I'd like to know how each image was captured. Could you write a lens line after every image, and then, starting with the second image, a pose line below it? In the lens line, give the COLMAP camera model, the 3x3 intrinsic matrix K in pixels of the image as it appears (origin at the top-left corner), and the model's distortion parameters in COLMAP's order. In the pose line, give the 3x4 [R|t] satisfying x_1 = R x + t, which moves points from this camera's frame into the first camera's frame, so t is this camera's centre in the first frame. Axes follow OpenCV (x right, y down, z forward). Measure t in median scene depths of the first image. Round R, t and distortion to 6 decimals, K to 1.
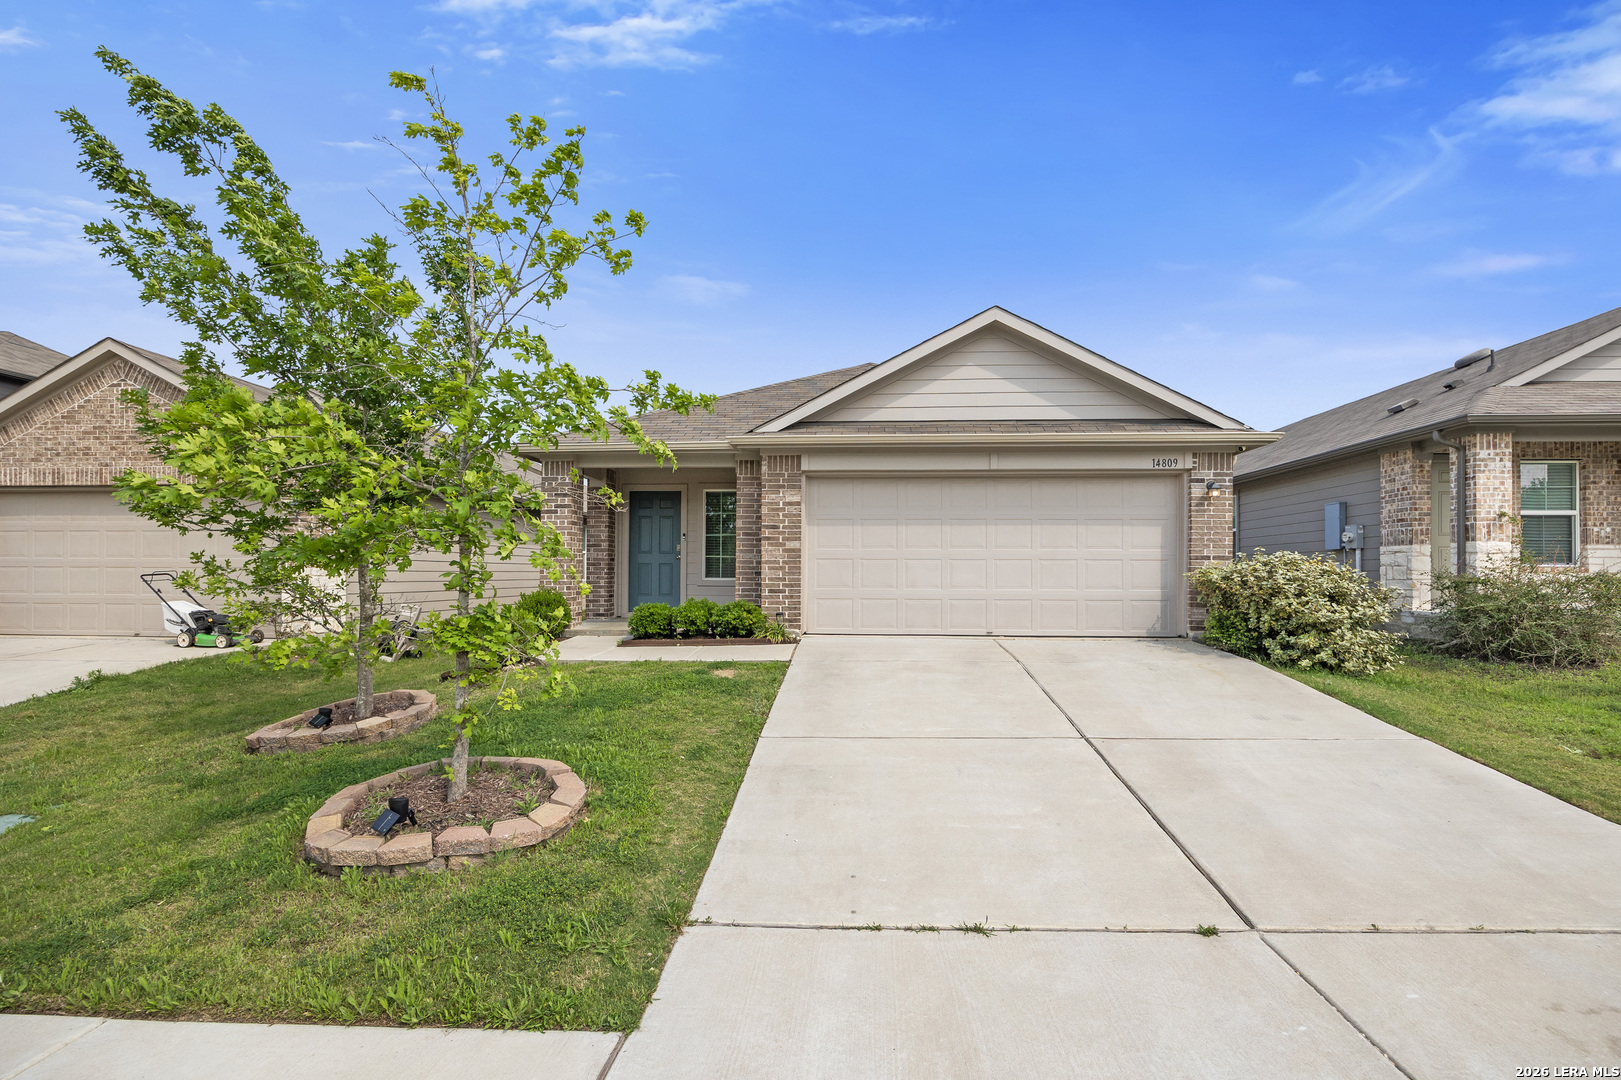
lens RADIAL K [[724.7, 0, 811.2], [0, 724.7, 554.0], [0, 0, 1]] dist [-0.011231, 0.000700]
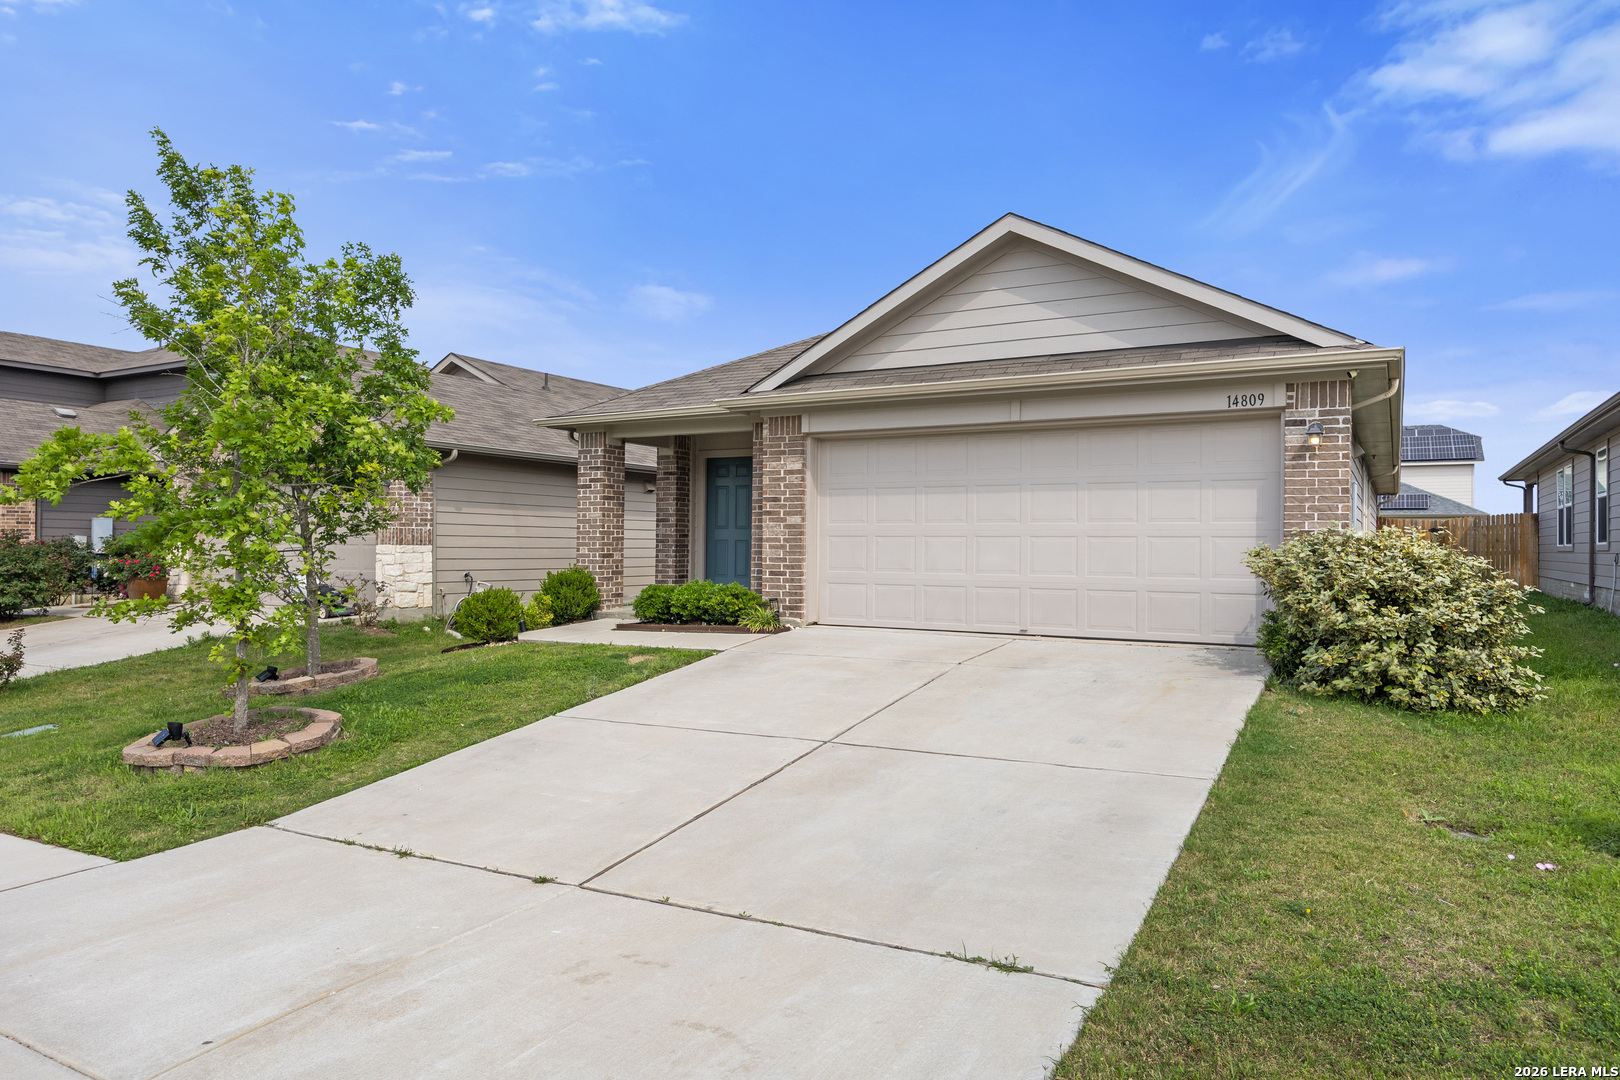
lens RADIAL K [[1002.6, 0, 810.0], [0, 1002.6, 540.0], [0, 0, 1]] dist [-0.000240, 0.000682]
pose [[0.906135, -0.000214, -0.422988, 0.497760], [0.008363, 0.999813, 0.017410, -0.009377], [0.422905, -0.019314, 0.905968, -0.072050]]
